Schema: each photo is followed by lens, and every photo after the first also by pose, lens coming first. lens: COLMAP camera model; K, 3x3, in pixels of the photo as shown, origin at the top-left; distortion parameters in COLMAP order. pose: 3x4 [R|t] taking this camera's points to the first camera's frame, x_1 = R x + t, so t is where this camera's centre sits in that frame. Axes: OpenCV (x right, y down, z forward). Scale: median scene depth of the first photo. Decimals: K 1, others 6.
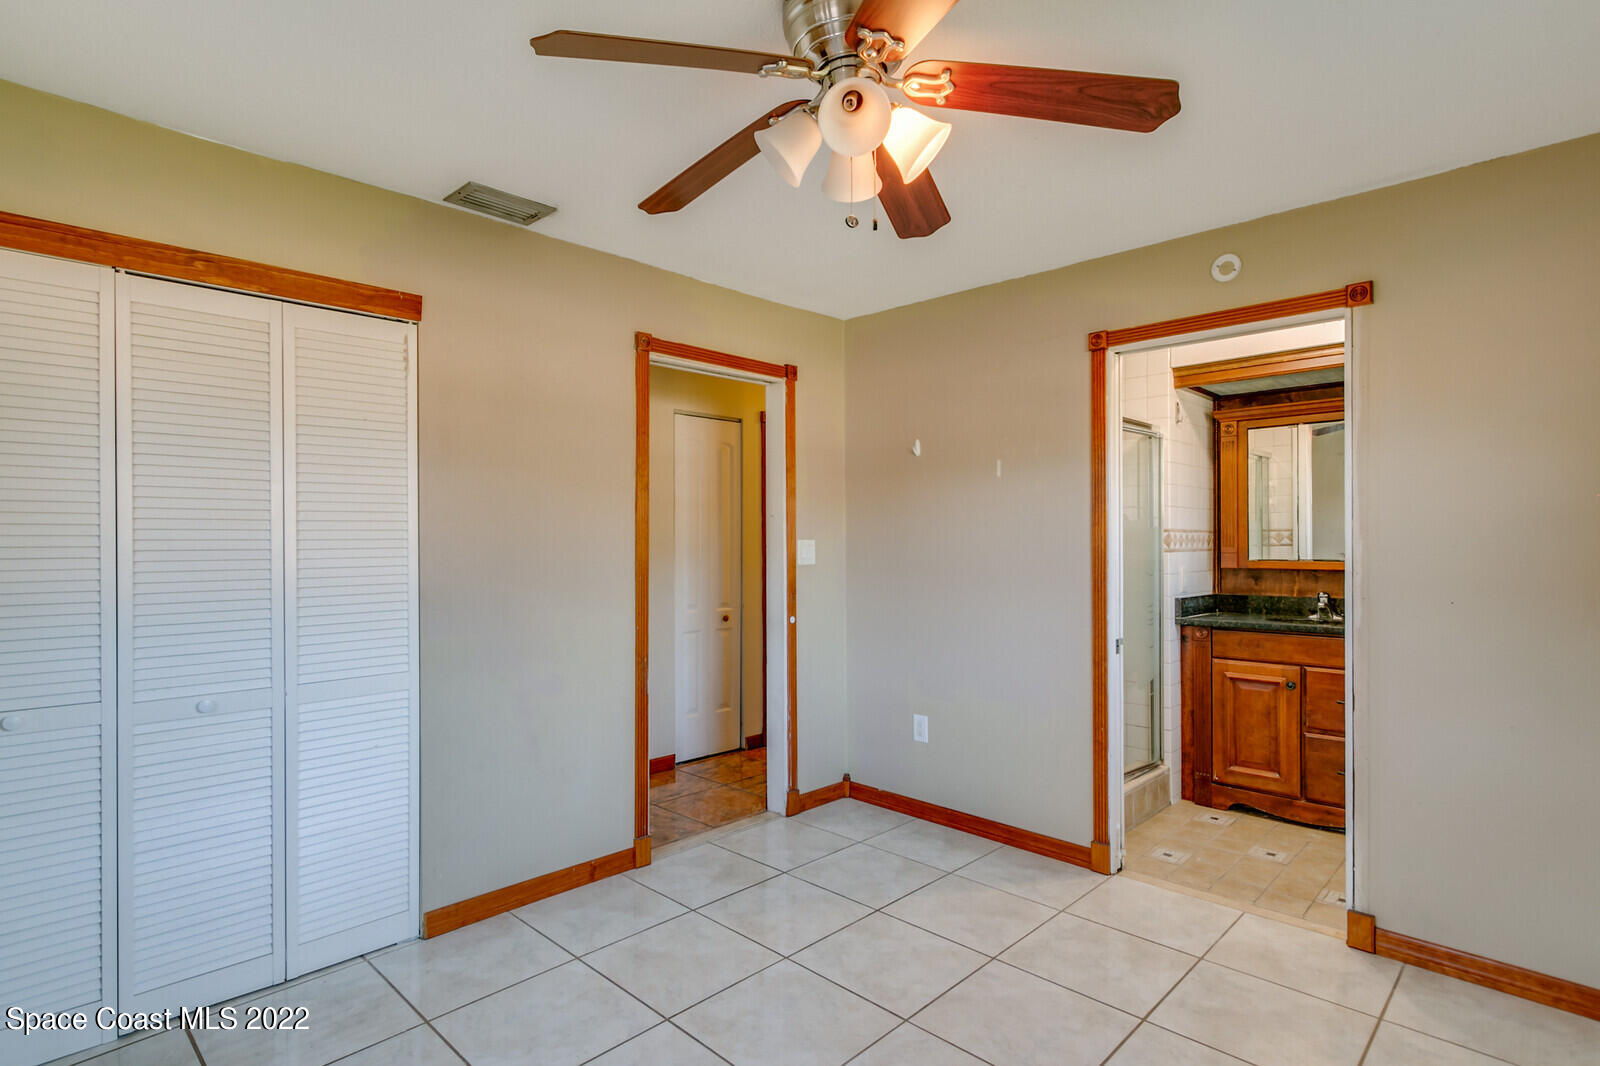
lens RADIAL K [[813.2, 0, 795.9], [0, 813.2, 536.7], [0, 0, 1]] dist [0.022965, -0.015944]
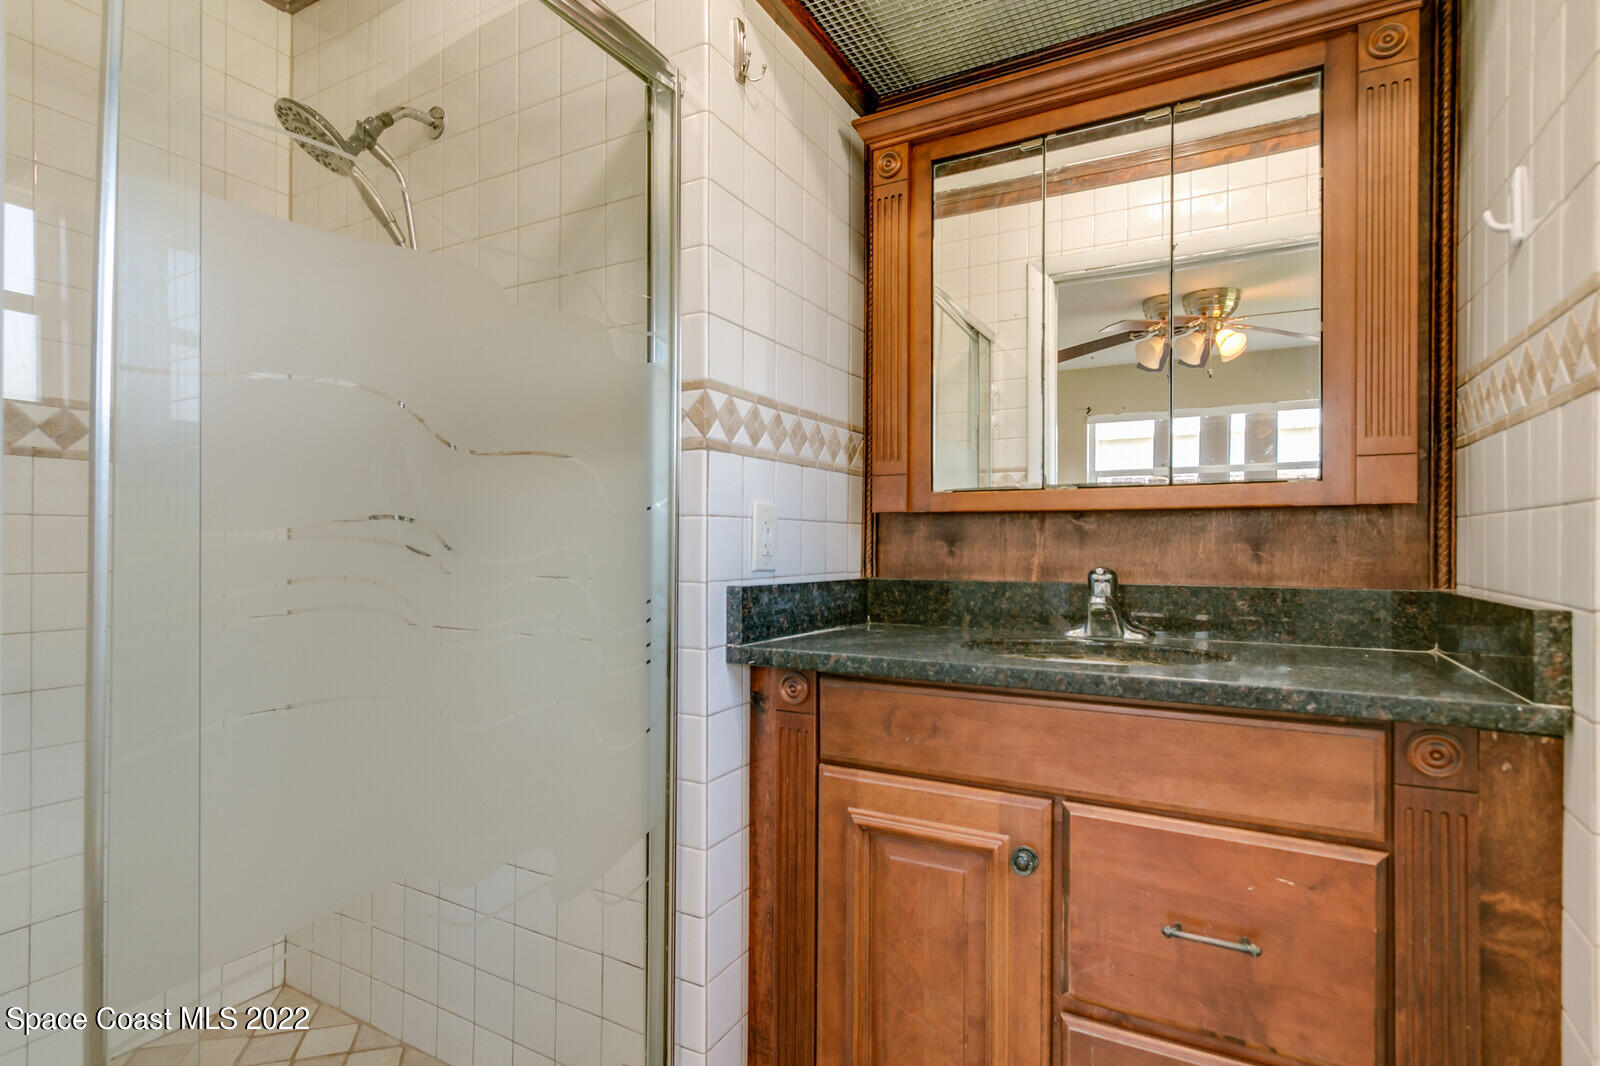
lens RADIAL K [[813.2, 0, 795.9], [0, 813.2, 536.7], [0, 0, 1]] dist [0.022965, -0.015944]
pose [[0.962984, 0.009655, 0.269385, 0.402386], [-0.009219, 0.999953, -0.002887, 0.055041], [-0.269400, 0.000297, 0.963028, 0.668224]]
